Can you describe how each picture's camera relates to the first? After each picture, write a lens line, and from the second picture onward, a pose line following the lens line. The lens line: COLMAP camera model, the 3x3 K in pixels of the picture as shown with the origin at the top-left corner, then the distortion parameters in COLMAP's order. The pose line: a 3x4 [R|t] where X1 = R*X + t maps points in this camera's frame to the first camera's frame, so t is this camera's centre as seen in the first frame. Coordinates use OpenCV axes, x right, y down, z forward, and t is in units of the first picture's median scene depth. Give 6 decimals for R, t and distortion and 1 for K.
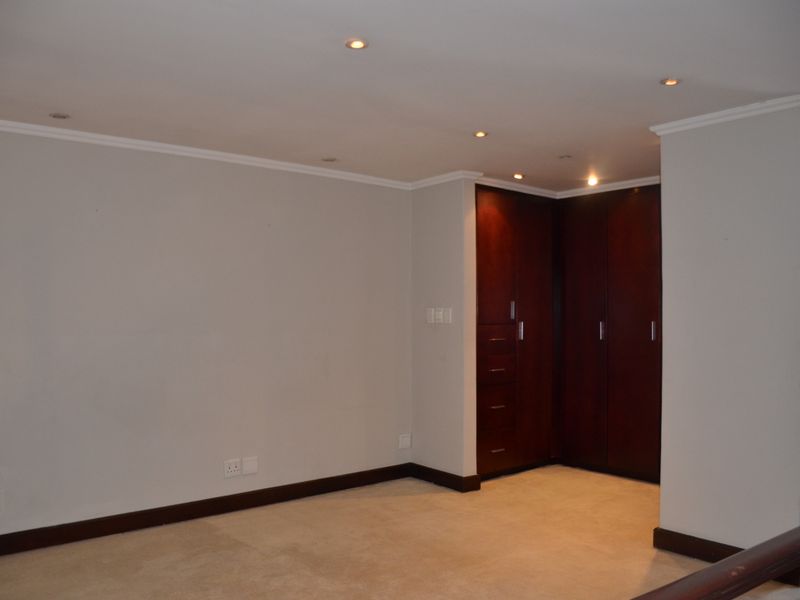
lens RADIAL K [[702.1, 0, 395.7], [0, 702.1, 298.2], [0, 0, 1]] dist [-0.147824, 0.087600]
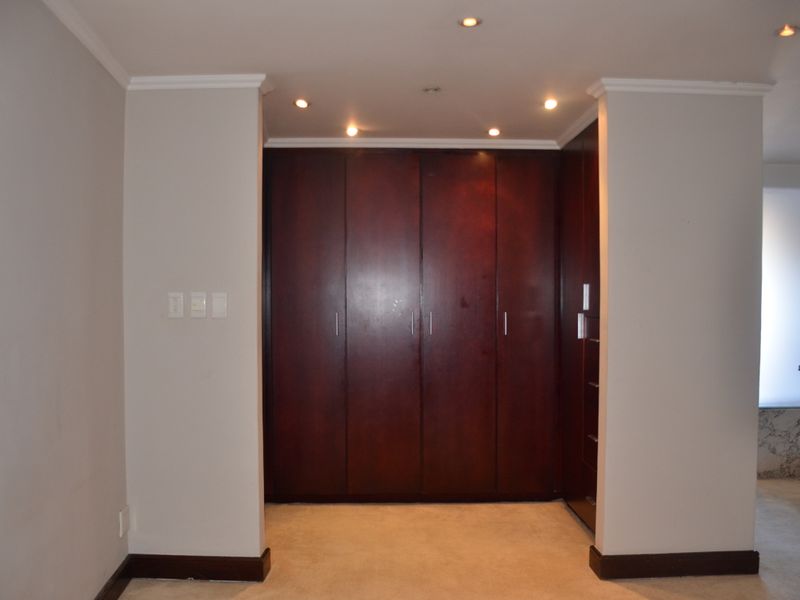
lens RADIAL K [[702.1, 0, 401.7], [0, 702.1, 308.6], [0, 0, 1]] dist [-0.147824, 0.087600]
pose [[0.586346, -0.003879, 0.810052, -0.369822], [-0.019812, 0.999621, 0.019128, 0.015632], [-0.809819, -0.027264, 0.586046, 0.586385]]
